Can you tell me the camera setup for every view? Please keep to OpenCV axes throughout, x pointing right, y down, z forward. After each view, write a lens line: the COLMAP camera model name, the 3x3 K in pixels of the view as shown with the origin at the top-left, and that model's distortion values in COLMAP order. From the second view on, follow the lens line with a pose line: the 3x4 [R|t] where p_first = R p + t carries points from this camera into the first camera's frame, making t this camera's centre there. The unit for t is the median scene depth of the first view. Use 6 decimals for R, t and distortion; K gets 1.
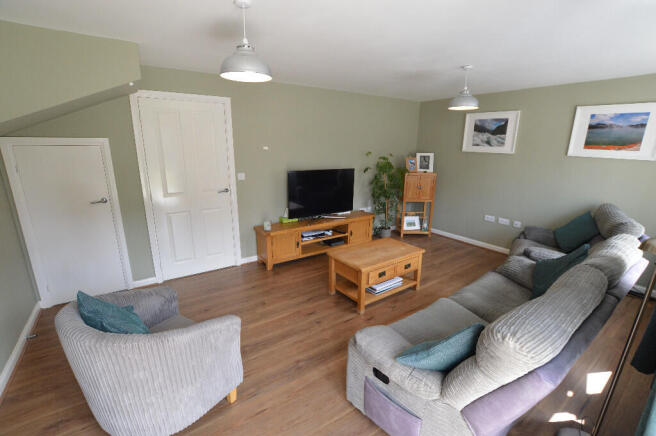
lens RADIAL K [[292.9, 0, 333.2], [0, 292.9, 218.0], [0, 0, 1]] dist [-0.032079, 0.003840]
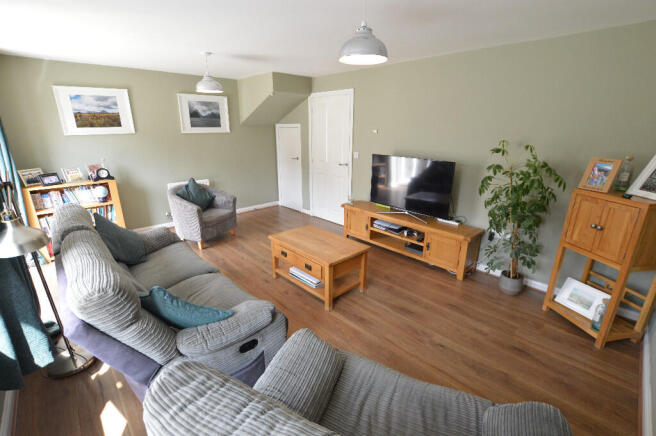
lens RADIAL K [[292.9, 0, 328.9], [0, 292.9, 218.7], [0, 0, 1]] dist [-0.032079, 0.003840]
pose [[0.144241, 0.287963, -0.946716, 0.897110], [-0.245773, 0.937168, 0.247613, -0.173315], [0.958536, 0.196961, 0.205951, 0.727474]]
